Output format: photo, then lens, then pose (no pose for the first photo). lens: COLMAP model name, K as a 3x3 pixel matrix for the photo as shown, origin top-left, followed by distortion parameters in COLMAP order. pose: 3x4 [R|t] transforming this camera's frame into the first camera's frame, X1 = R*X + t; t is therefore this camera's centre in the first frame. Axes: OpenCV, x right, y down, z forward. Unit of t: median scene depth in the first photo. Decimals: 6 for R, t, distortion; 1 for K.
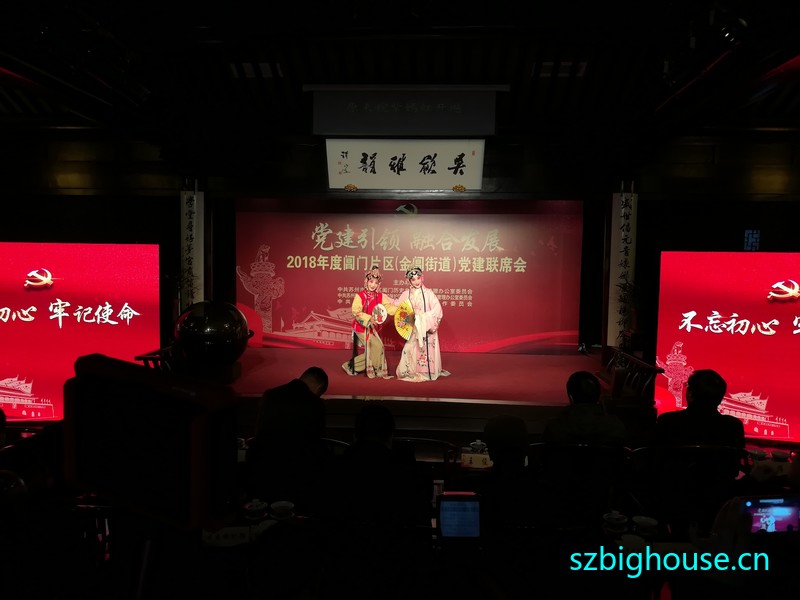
lens RADIAL K [[651.7, 0, 403.2], [0, 651.7, 300.1], [0, 0, 1]] dist [0.032579, -0.000212]
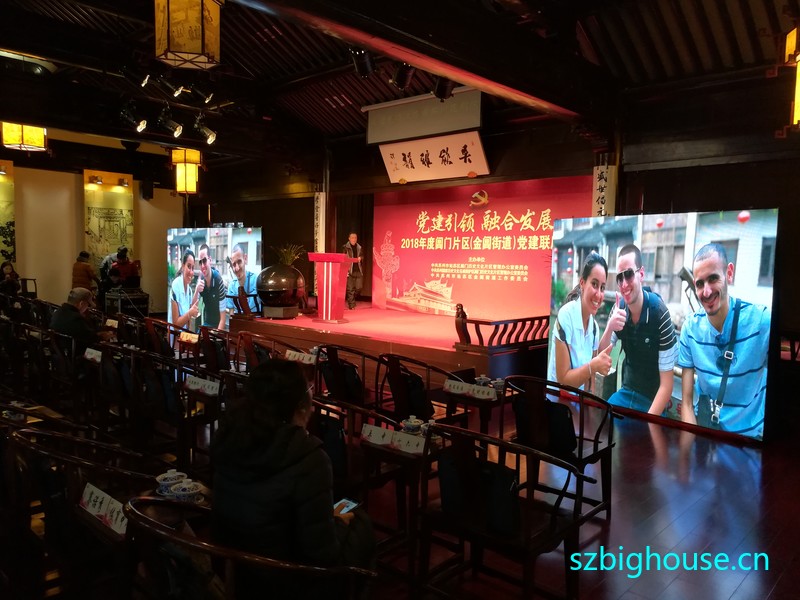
lens RADIAL K [[651.7, 0, 399.5], [0, 651.7, 297.2], [0, 0, 1]] dist [0.032579, -0.000212]
pose [[0.758908, 0.038541, -0.650057, 0.753392], [-0.045404, 0.998949, 0.006220, 0.044865], [0.649614, 0.024795, 0.759860, 0.041450]]
